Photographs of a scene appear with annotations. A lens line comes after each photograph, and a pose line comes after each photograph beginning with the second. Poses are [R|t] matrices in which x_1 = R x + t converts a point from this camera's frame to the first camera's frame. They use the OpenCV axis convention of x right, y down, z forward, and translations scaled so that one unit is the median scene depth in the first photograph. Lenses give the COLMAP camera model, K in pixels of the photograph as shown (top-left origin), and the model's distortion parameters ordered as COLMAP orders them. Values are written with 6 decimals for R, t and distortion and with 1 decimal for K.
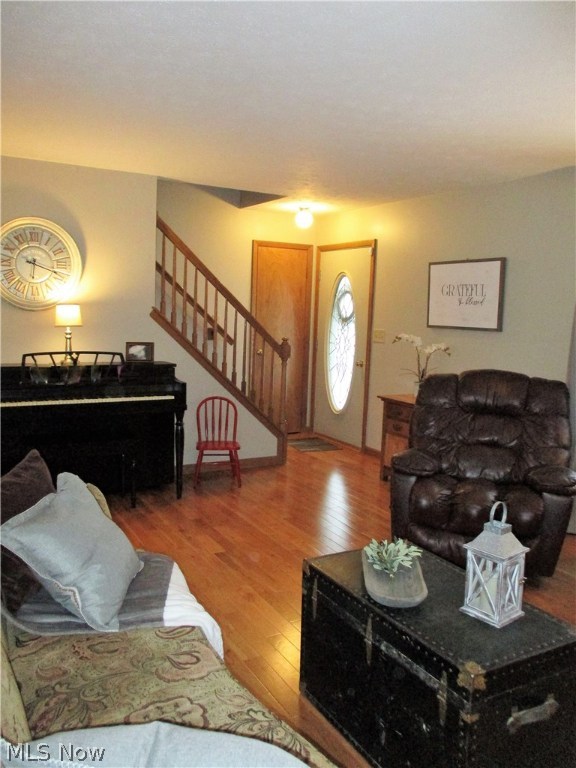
lens RADIAL K [[653.9, 0, 287.9], [0, 653.9, 385.6], [0, 0, 1]] dist [0.004887, -0.000700]
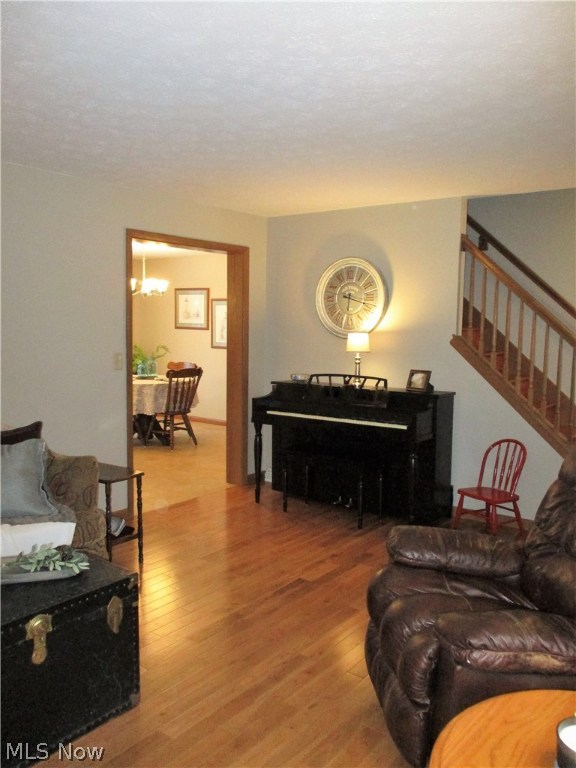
lens RADIAL K [[653.9, 0, 288.2], [0, 653.9, 382.5], [0, 0, 1]] dist [0.004887, -0.000700]
pose [[0.409717, 0.055049, -0.910550, 0.624391], [-0.110048, 0.993870, 0.010568, -0.038527], [0.905551, 0.095874, 0.413263, 0.440485]]
